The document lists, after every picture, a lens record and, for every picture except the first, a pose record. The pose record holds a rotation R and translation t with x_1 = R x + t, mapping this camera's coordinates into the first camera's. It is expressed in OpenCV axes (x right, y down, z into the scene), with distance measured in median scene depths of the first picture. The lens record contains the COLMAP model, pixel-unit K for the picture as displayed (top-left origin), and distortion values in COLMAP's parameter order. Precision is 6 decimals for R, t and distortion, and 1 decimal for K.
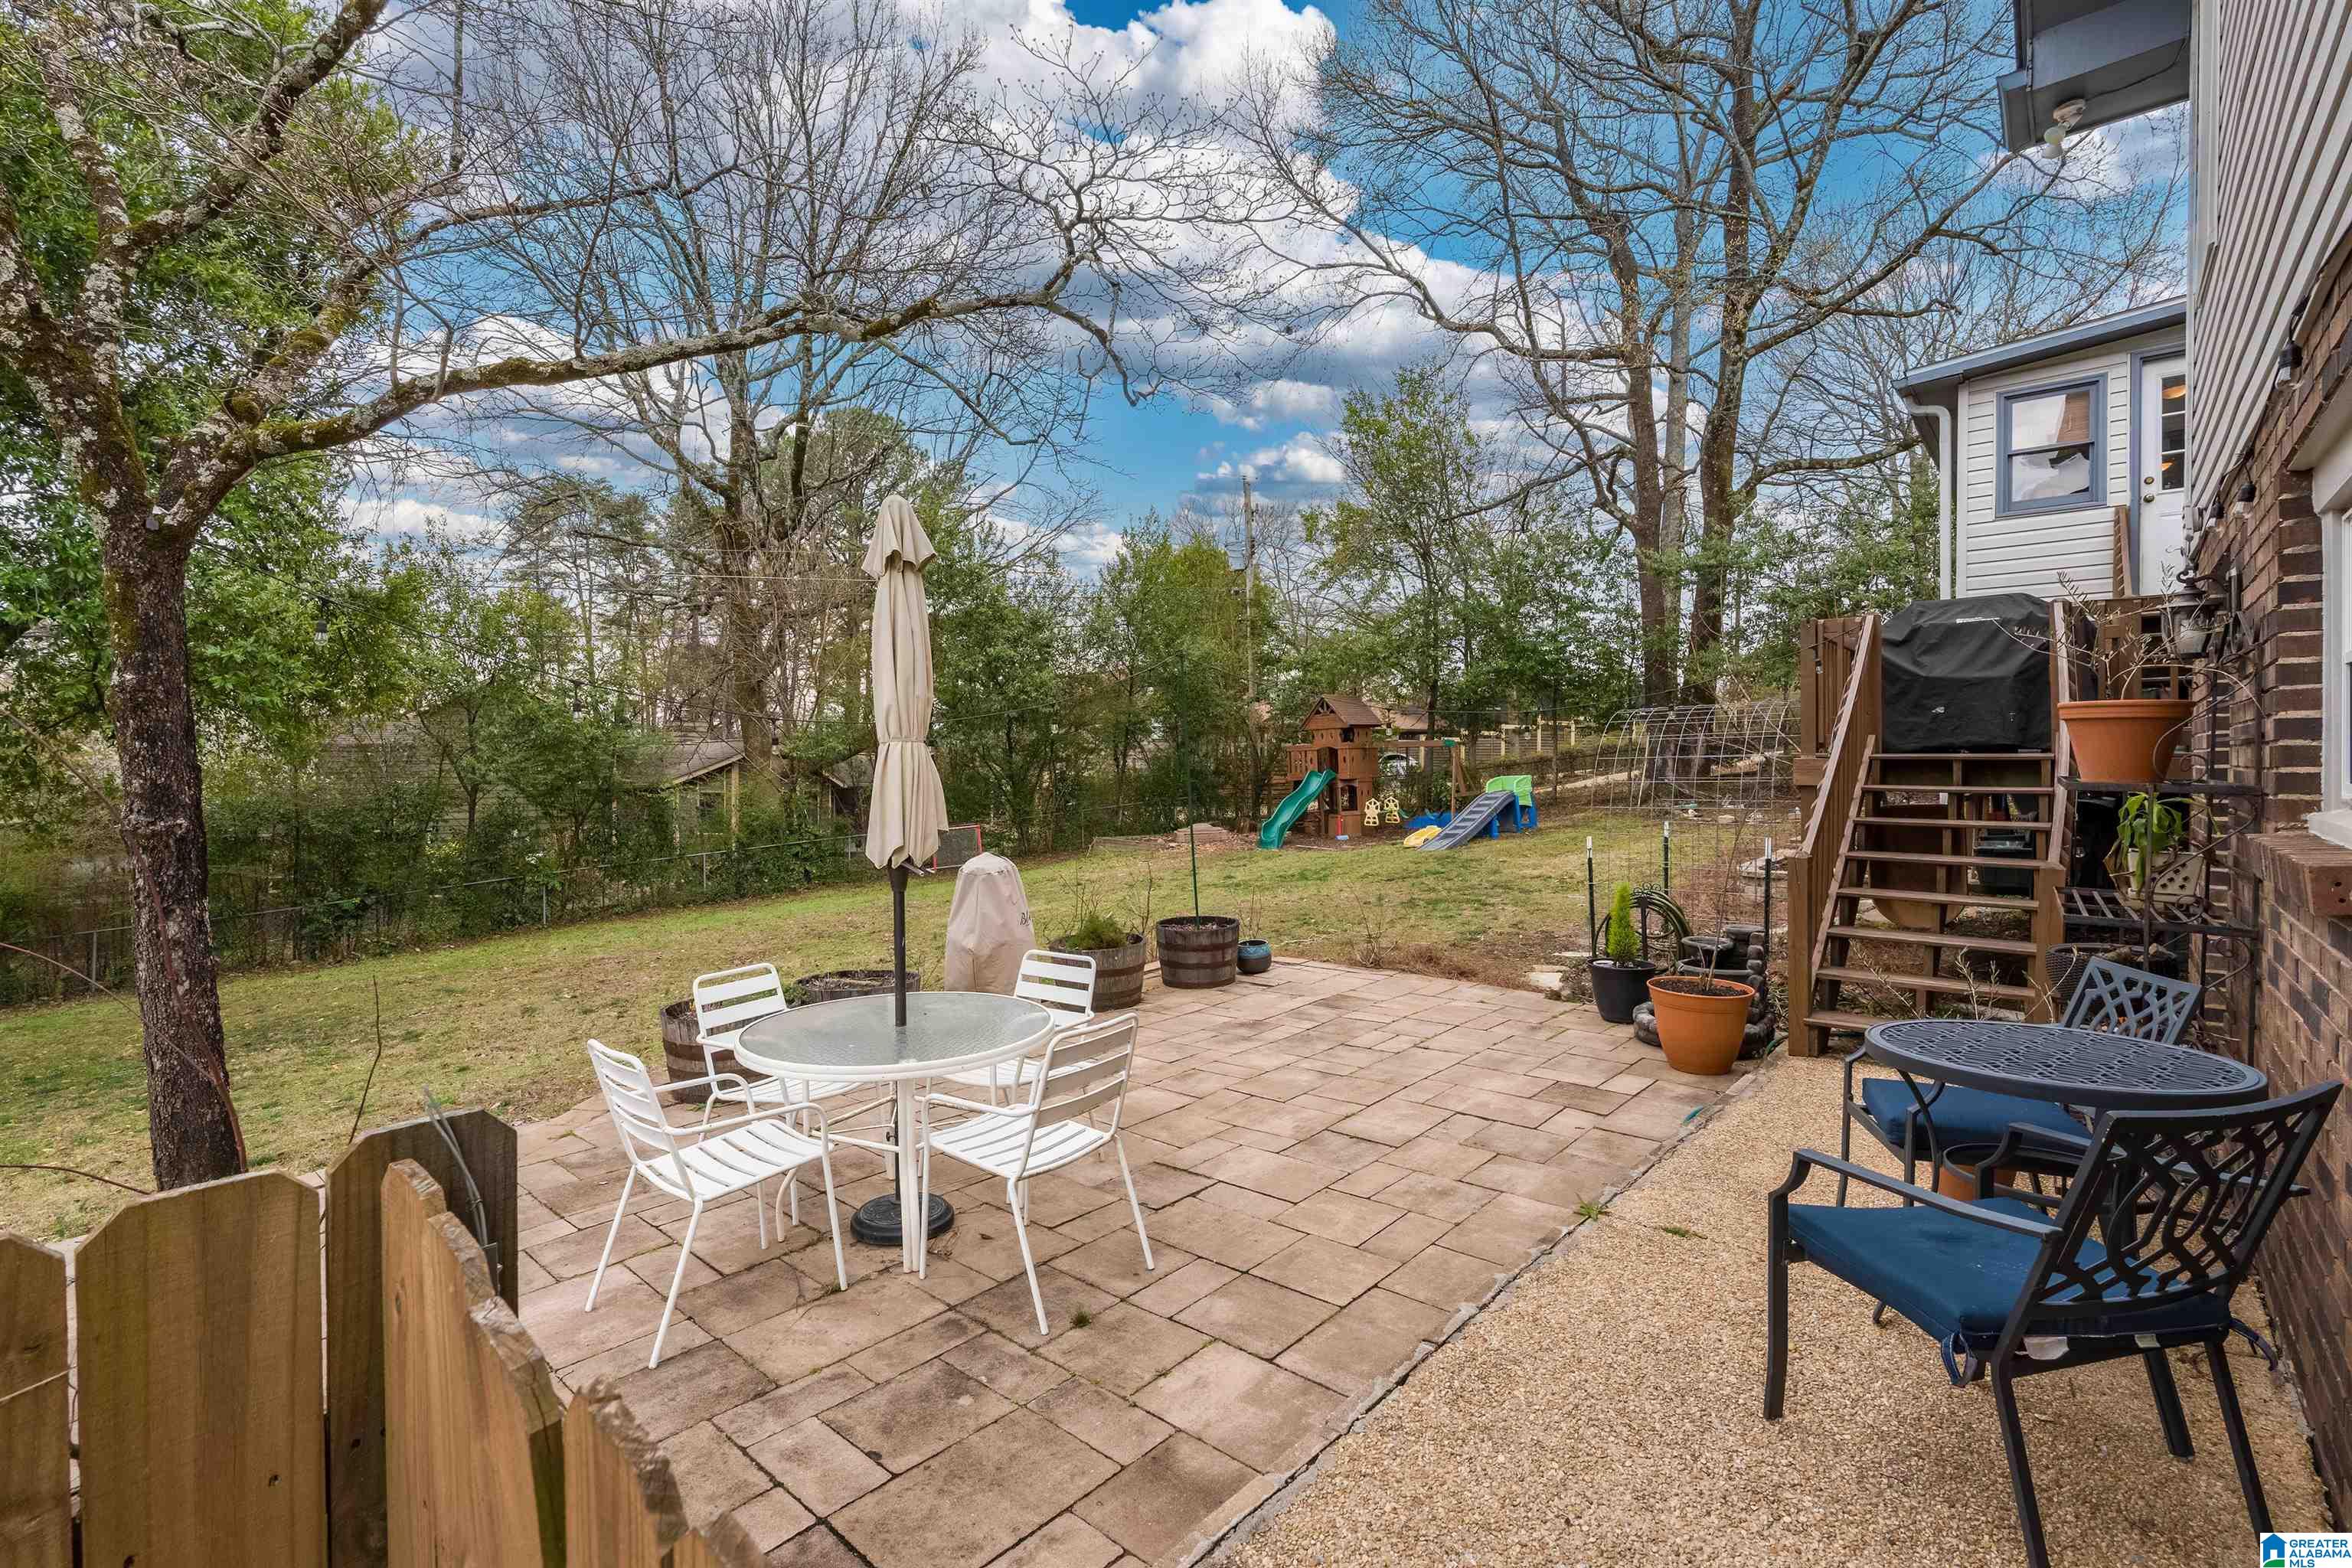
lens RADIAL K [[1072.9, 0, 1175.2], [0, 1072.9, 787.5], [0, 0, 1]] dist [-0.003559, -0.000145]
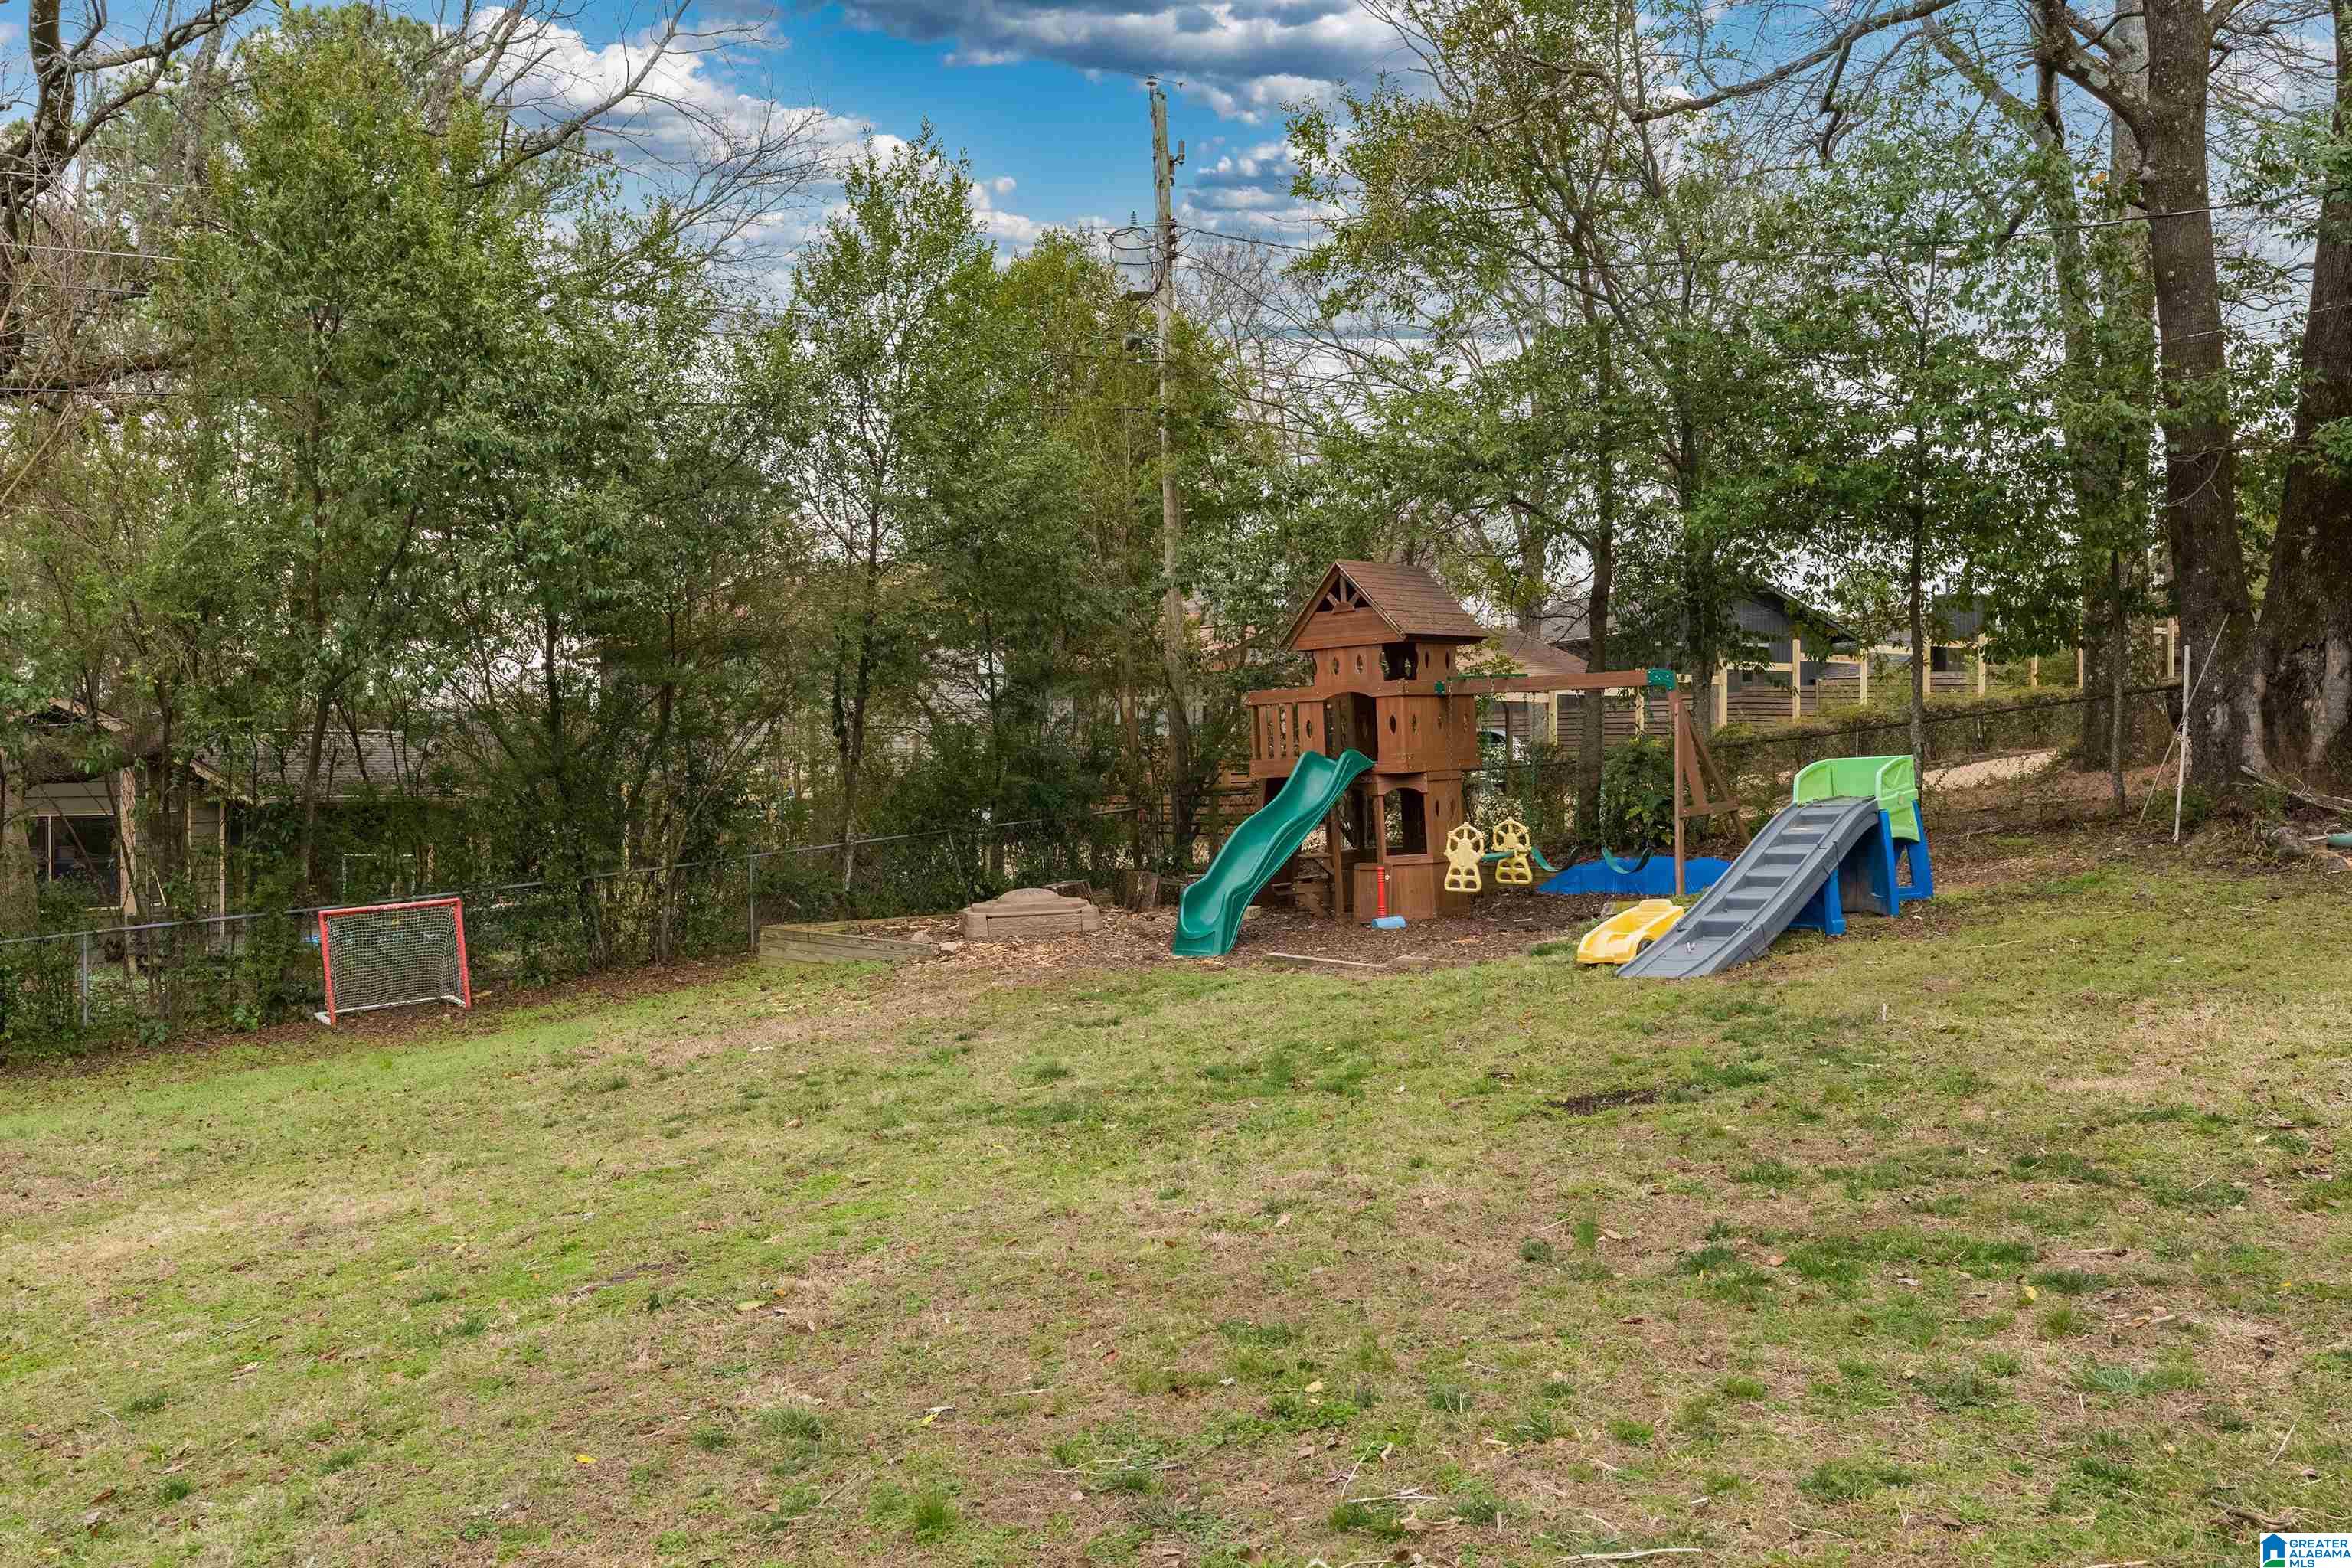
lens RADIAL K [[1963.9, 0, 1175.9], [0, 1963.9, 781.2], [0, 0, 1]] dist [-0.001102, -0.000184]
pose [[0.998278, -0.005212, 0.058421, 0.035450], [0.005901, 0.999915, -0.011622, 0.002999], [-0.058356, 0.011947, 0.998224, 0.280202]]
